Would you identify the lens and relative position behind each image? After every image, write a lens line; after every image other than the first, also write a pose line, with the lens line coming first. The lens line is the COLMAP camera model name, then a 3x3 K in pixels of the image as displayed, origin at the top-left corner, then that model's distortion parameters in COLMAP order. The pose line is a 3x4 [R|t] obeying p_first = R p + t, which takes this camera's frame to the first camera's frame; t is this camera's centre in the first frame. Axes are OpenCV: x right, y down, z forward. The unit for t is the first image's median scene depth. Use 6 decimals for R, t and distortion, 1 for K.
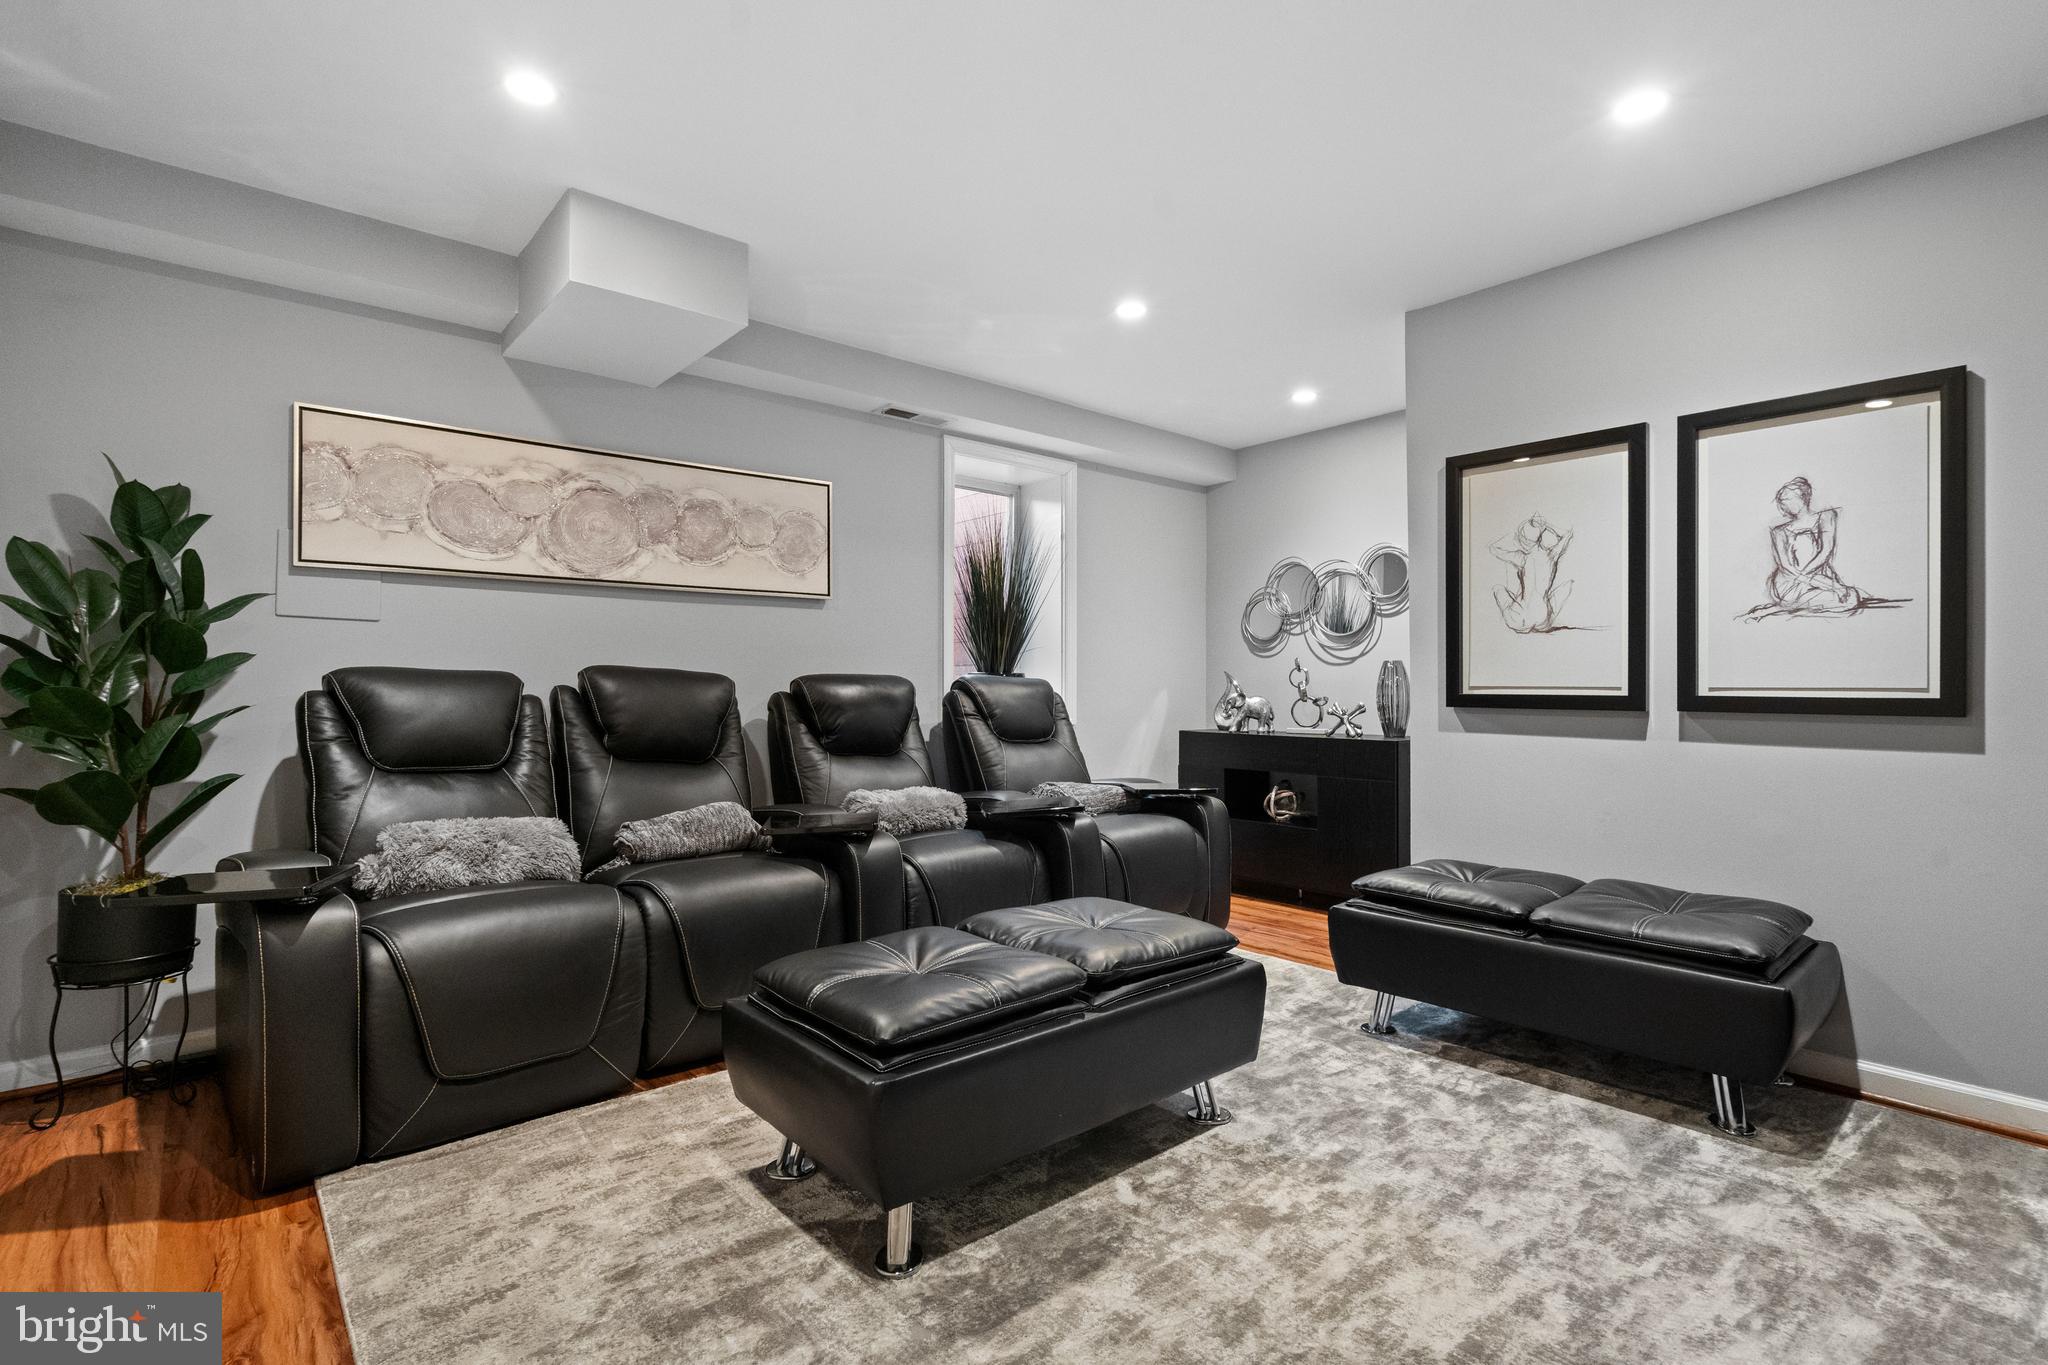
lens RADIAL K [[946.6, 0, 1015.4], [0, 946.6, 684.3], [0, 0, 1]] dist [-0.005153, 0.002945]
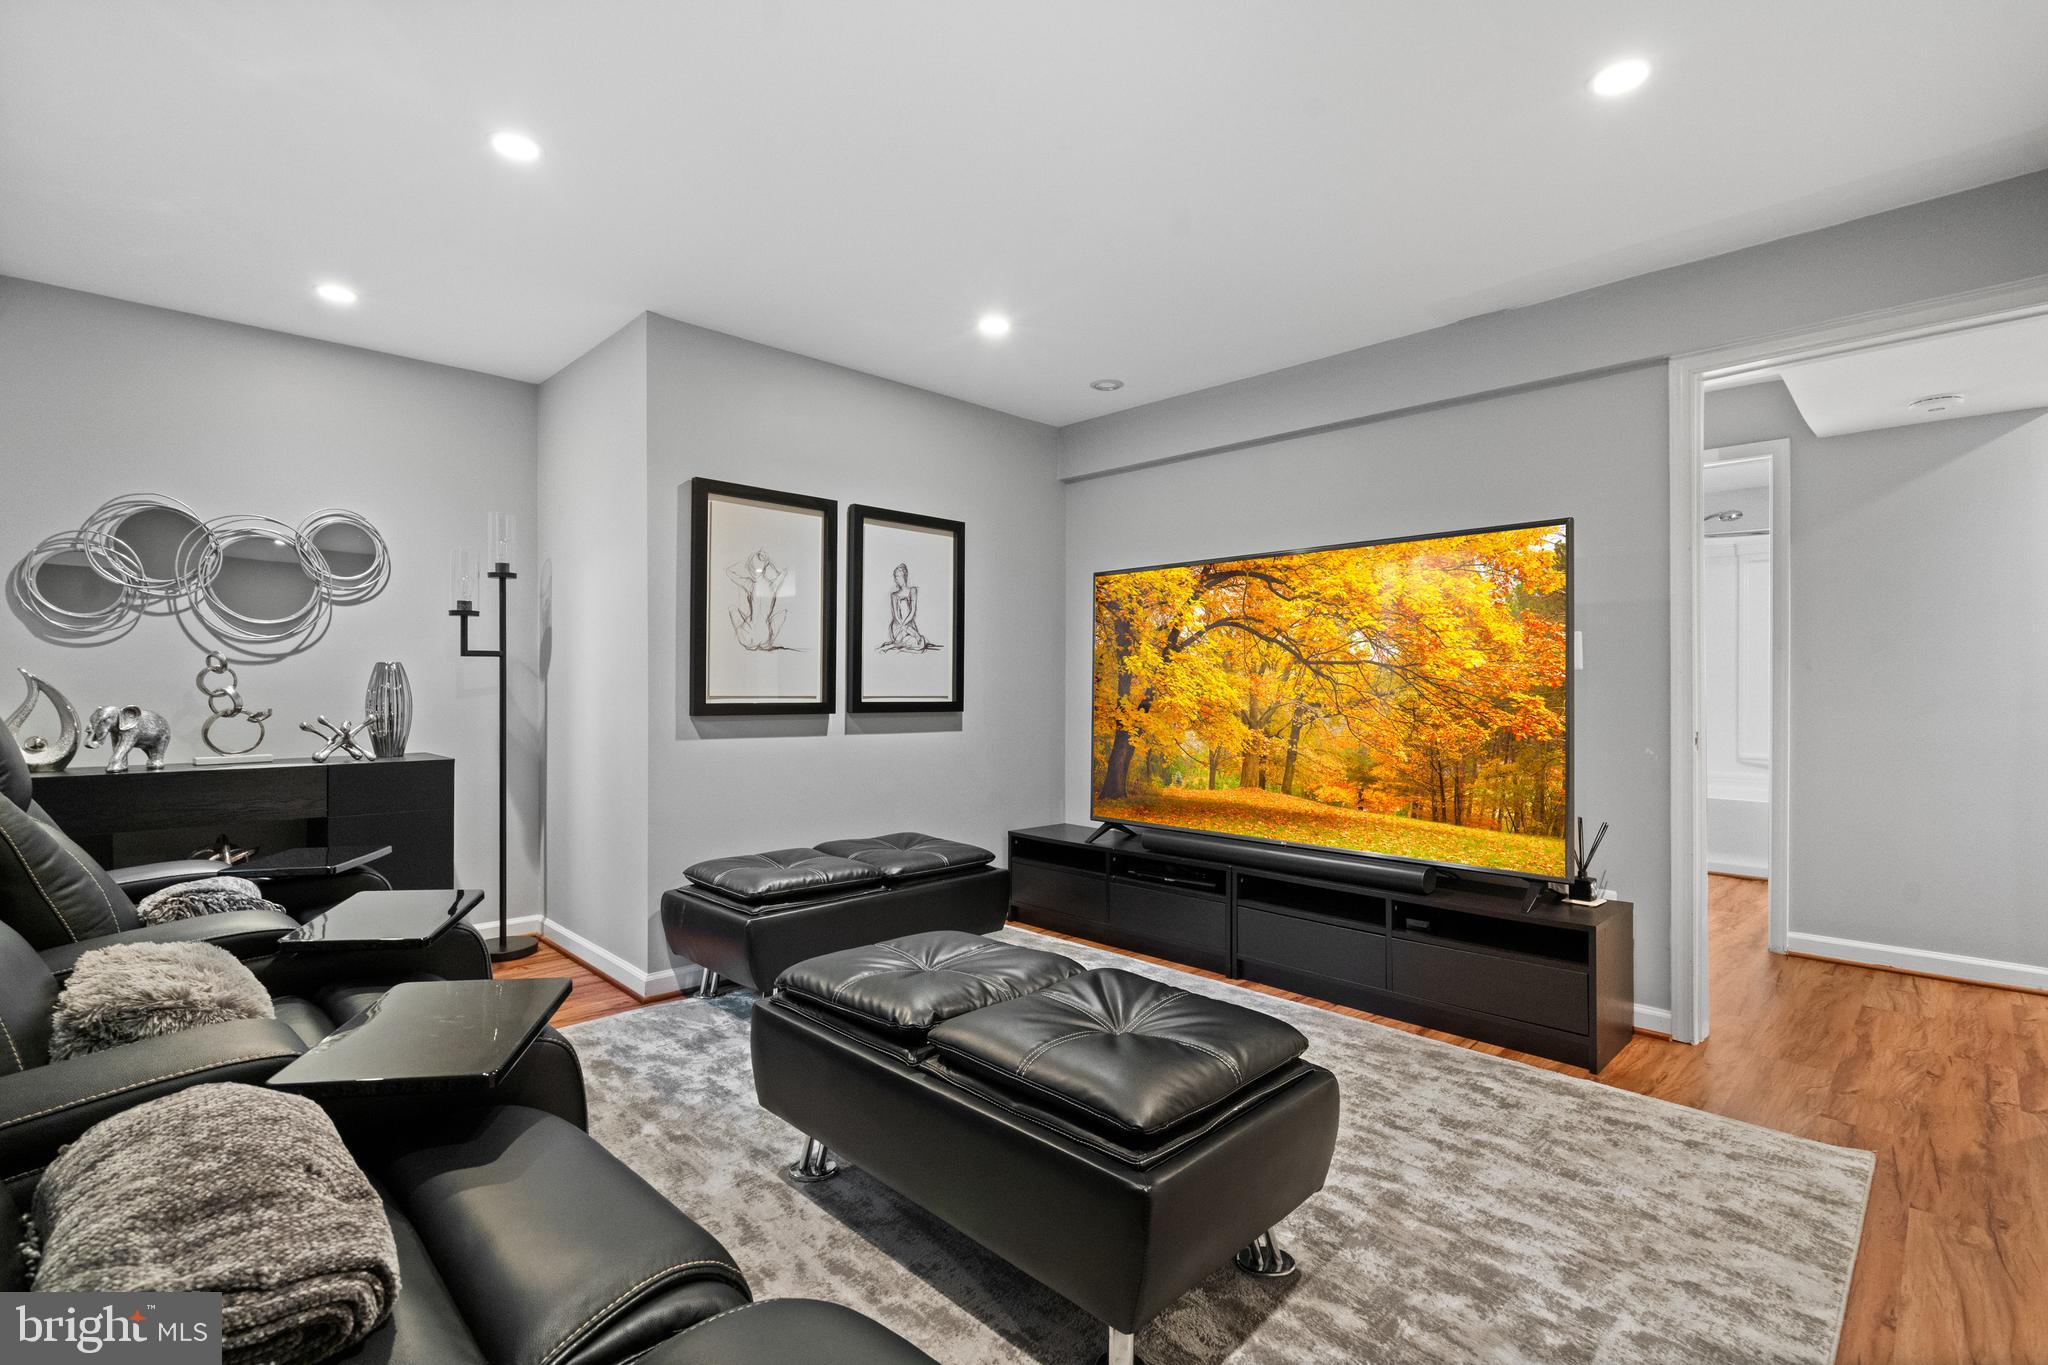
lens RADIAL K [[946.6, 0, 1015.6], [0, 946.6, 684.9], [0, 0, 1]] dist [-0.005153, 0.002945]
pose [[-0.070949, 0.001263, 0.997479, -0.700818], [-0.005726, 0.999982, -0.001673, -0.012258], [-0.997464, -0.005831, -0.070940, 0.834439]]
